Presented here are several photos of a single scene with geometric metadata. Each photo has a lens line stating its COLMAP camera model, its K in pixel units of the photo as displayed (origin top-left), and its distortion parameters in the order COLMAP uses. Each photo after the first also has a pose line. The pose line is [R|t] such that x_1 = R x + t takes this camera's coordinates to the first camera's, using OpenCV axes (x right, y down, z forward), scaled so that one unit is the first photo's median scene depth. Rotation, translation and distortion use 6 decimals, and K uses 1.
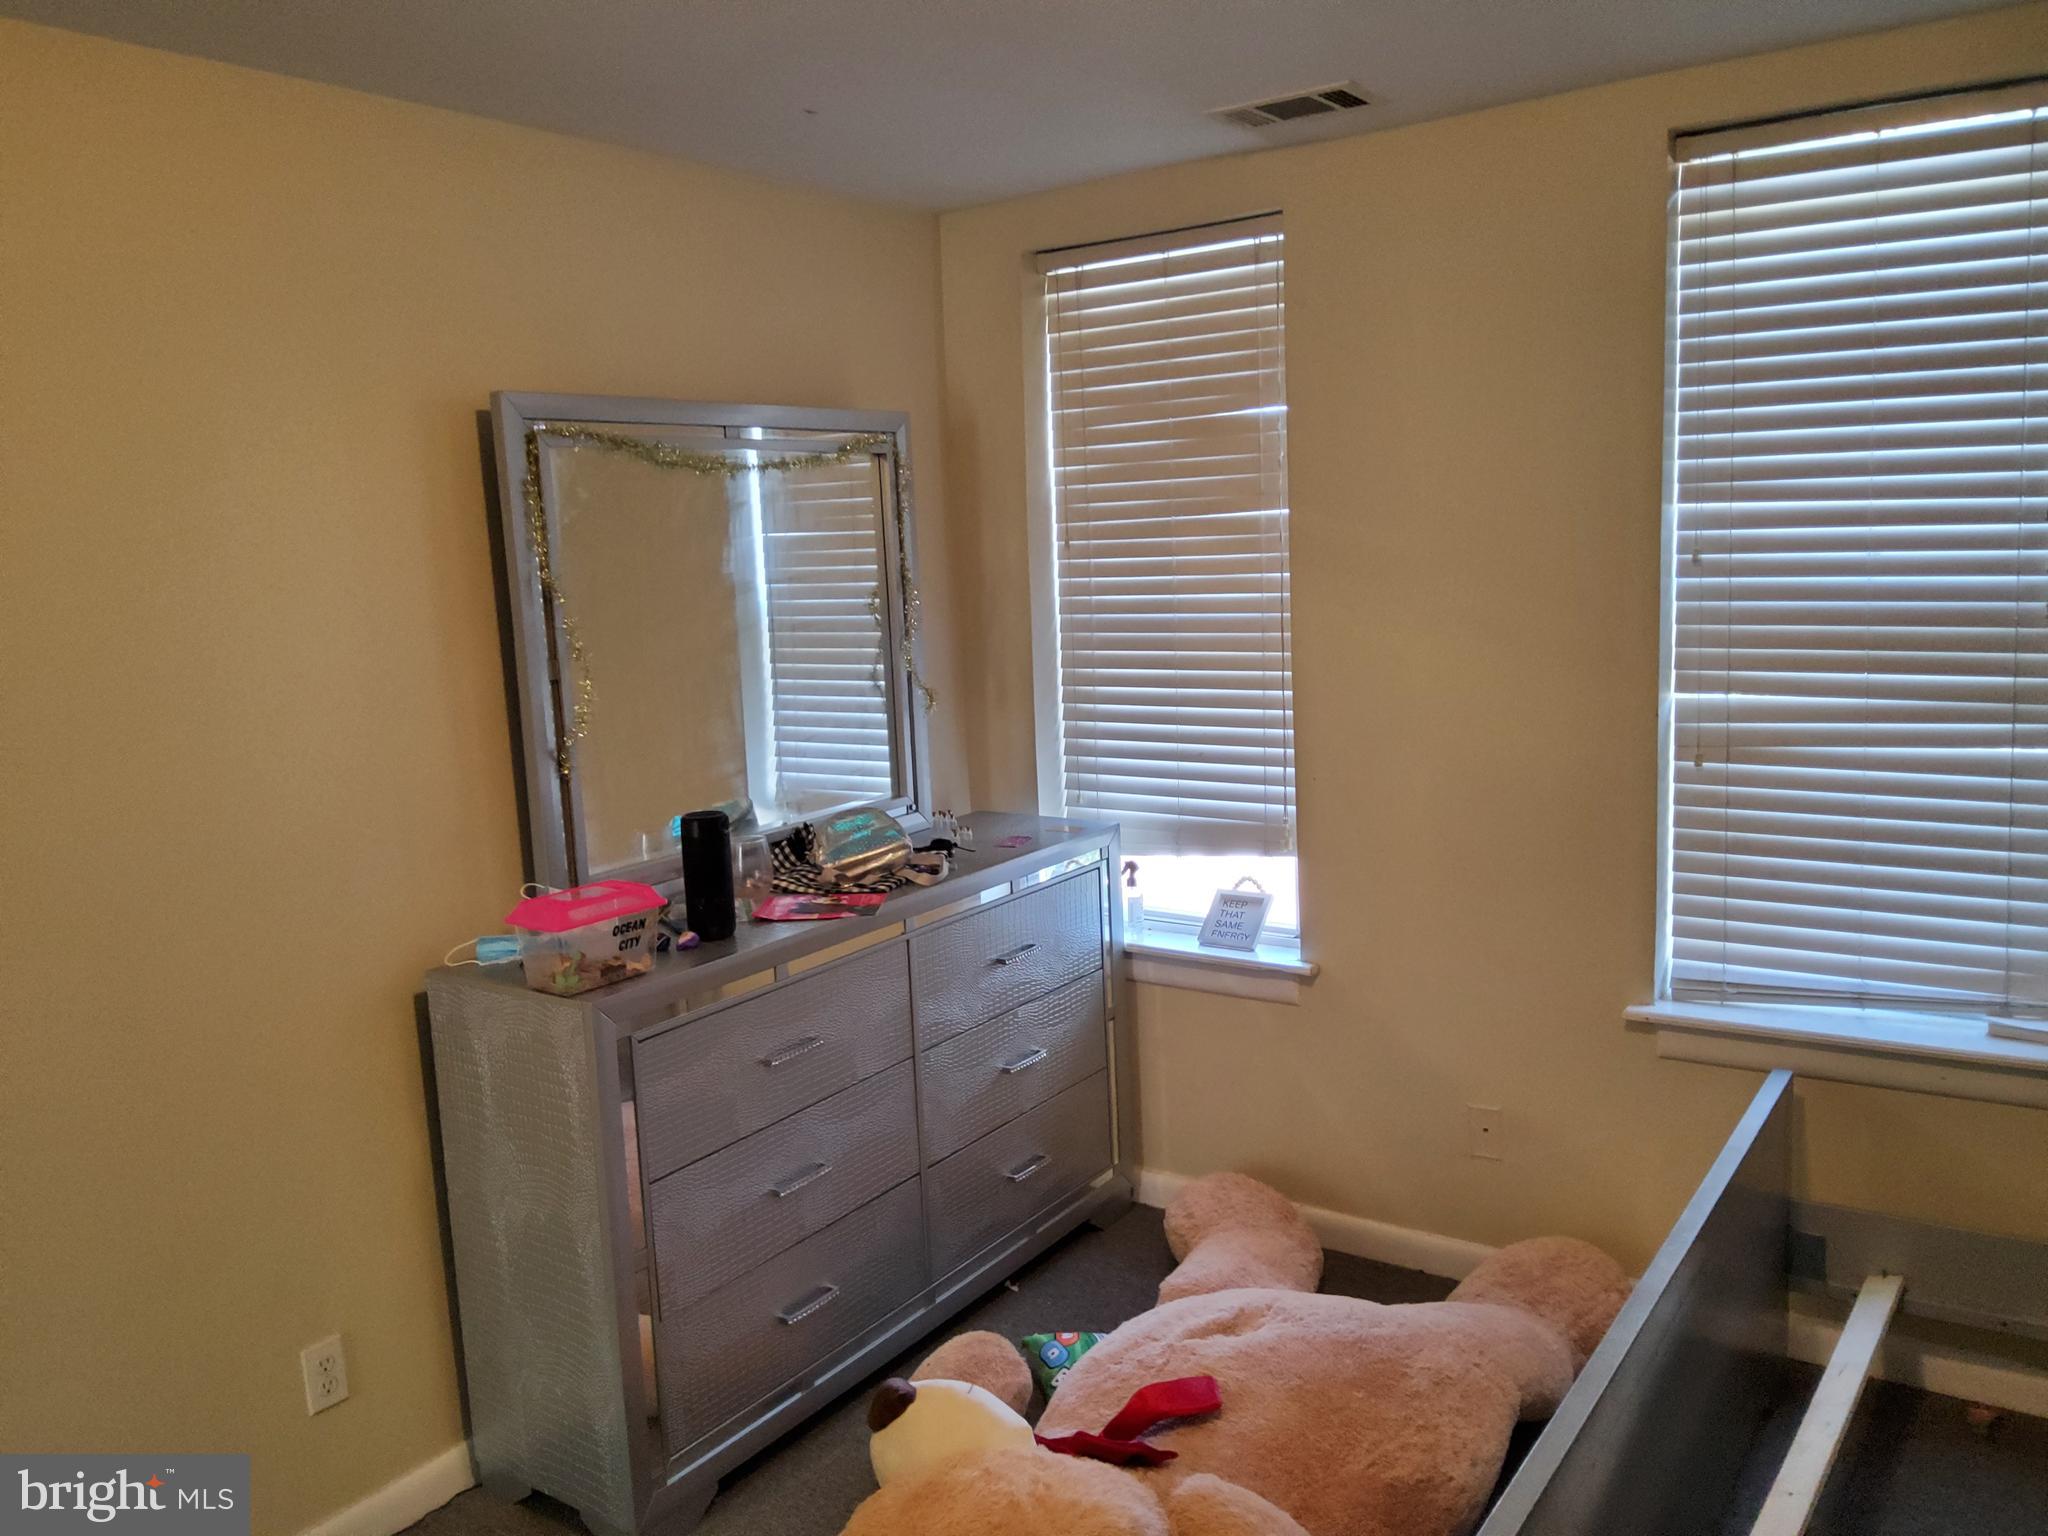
lens RADIAL K [[1589.5, 0, 1022.5], [0, 1589.5, 771.3], [0, 0, 1]] dist [0.041074, -0.068807]
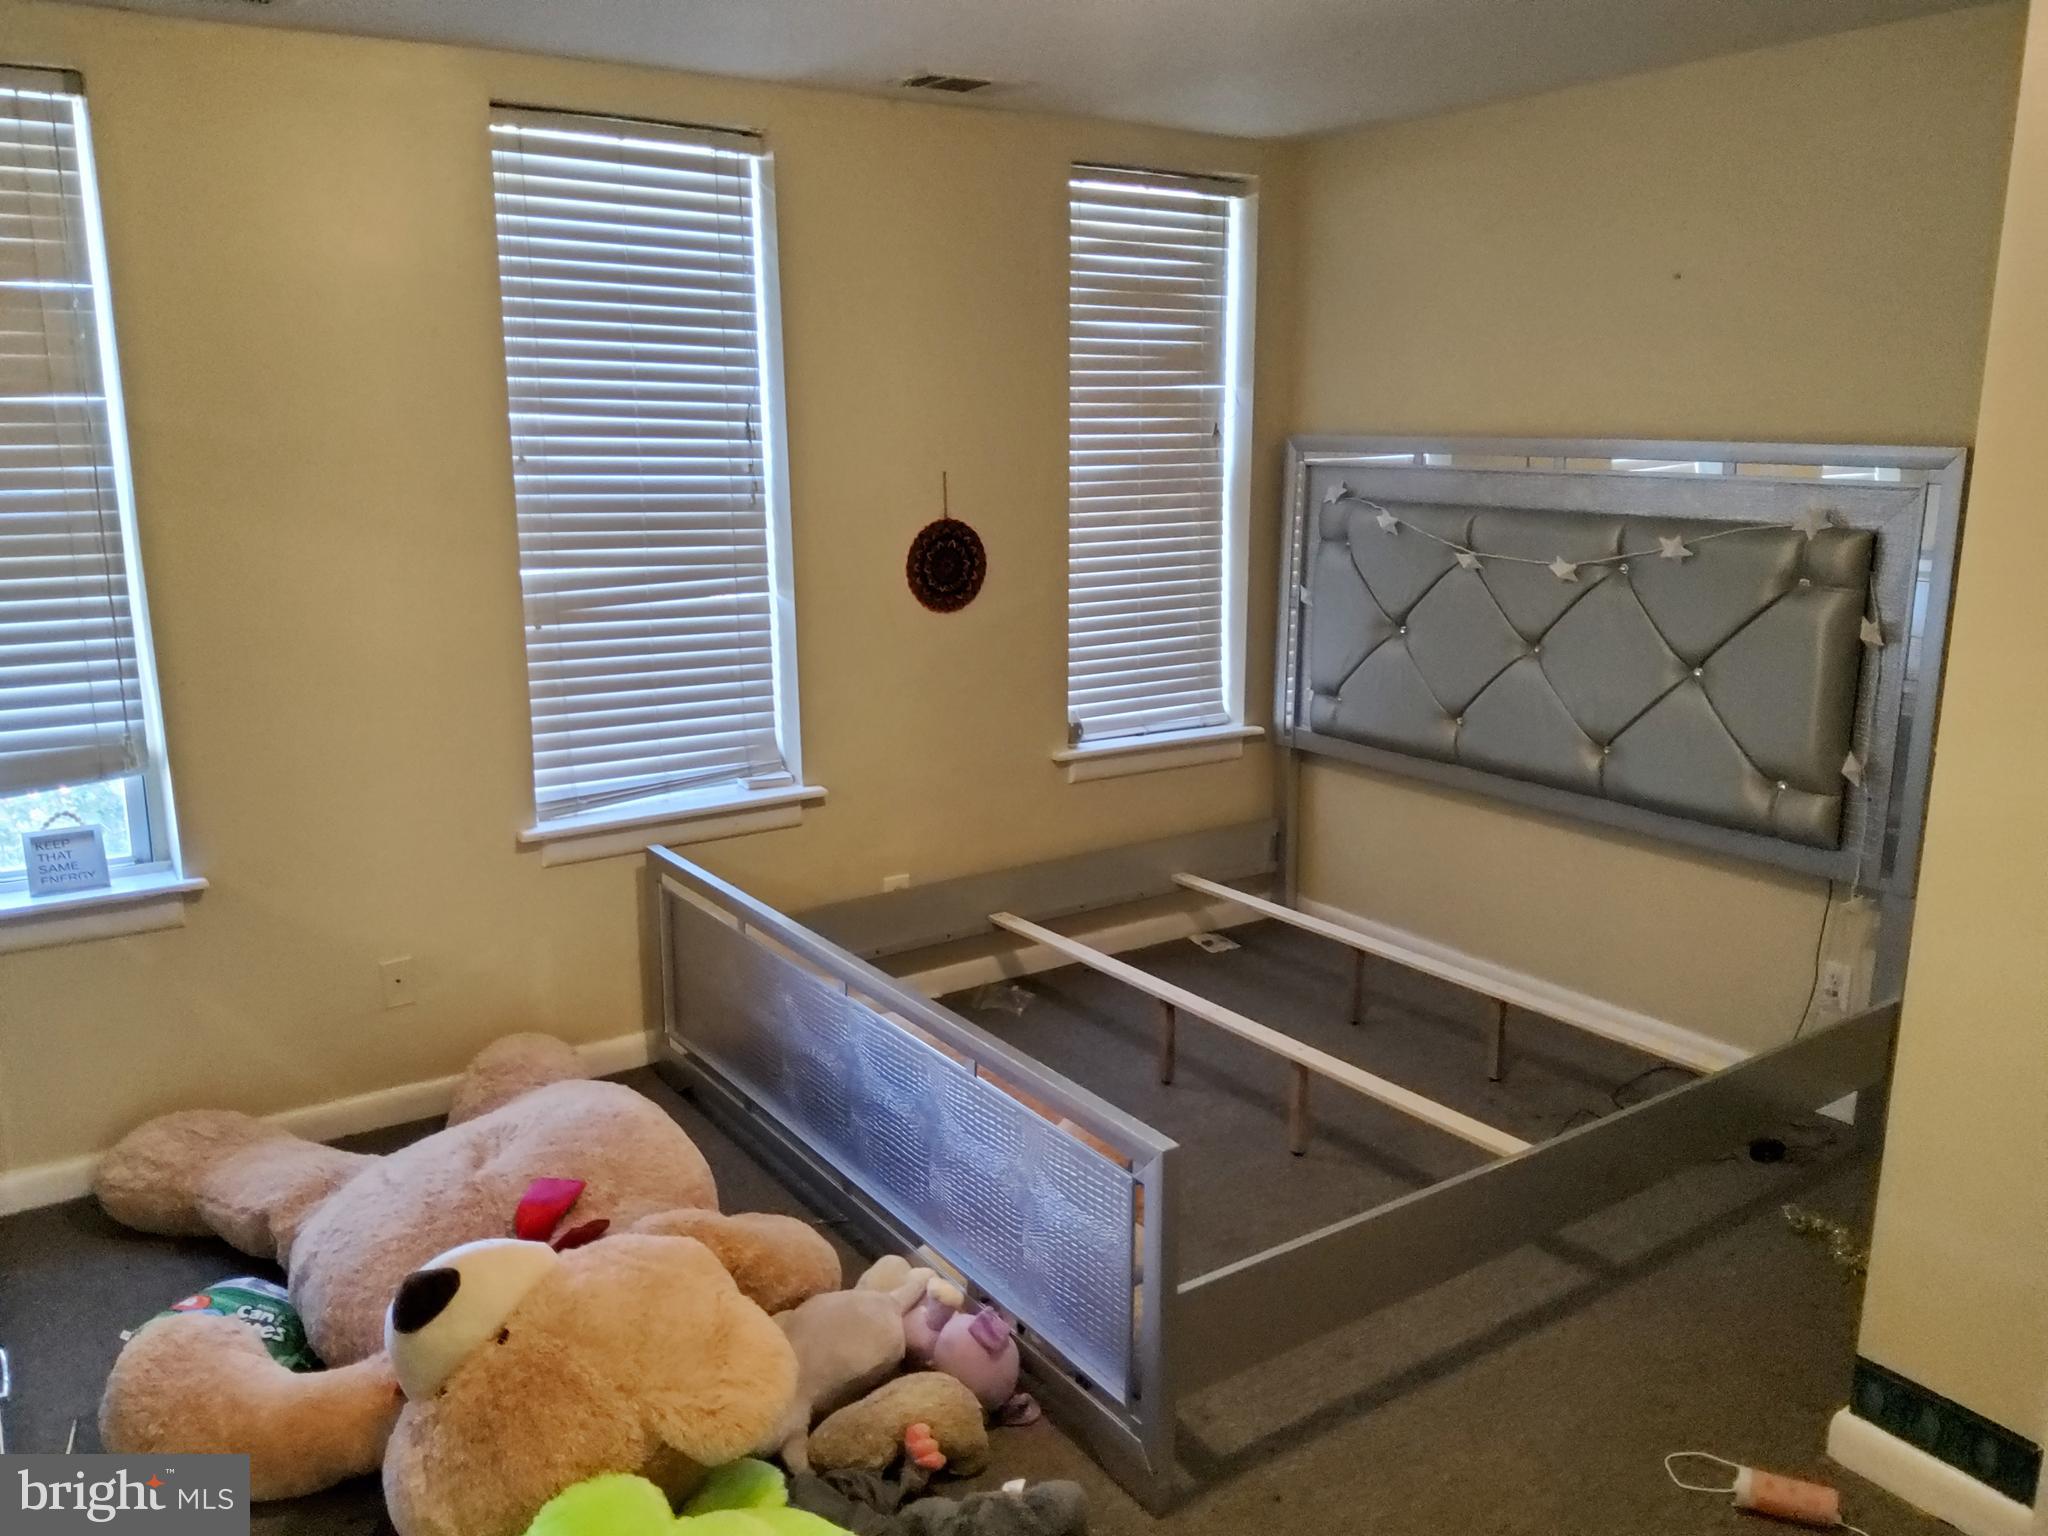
lens RADIAL K [[1589.5, 0, 1026.3], [0, 1589.5, 770.4], [0, 0, 1]] dist [0.041074, -0.068807]
pose [[0.353909, -0.152110, 0.922828, -0.522590], [0.126478, 0.985406, 0.113920, 0.010431], [-0.926689, 0.076400, 0.367982, 0.177503]]
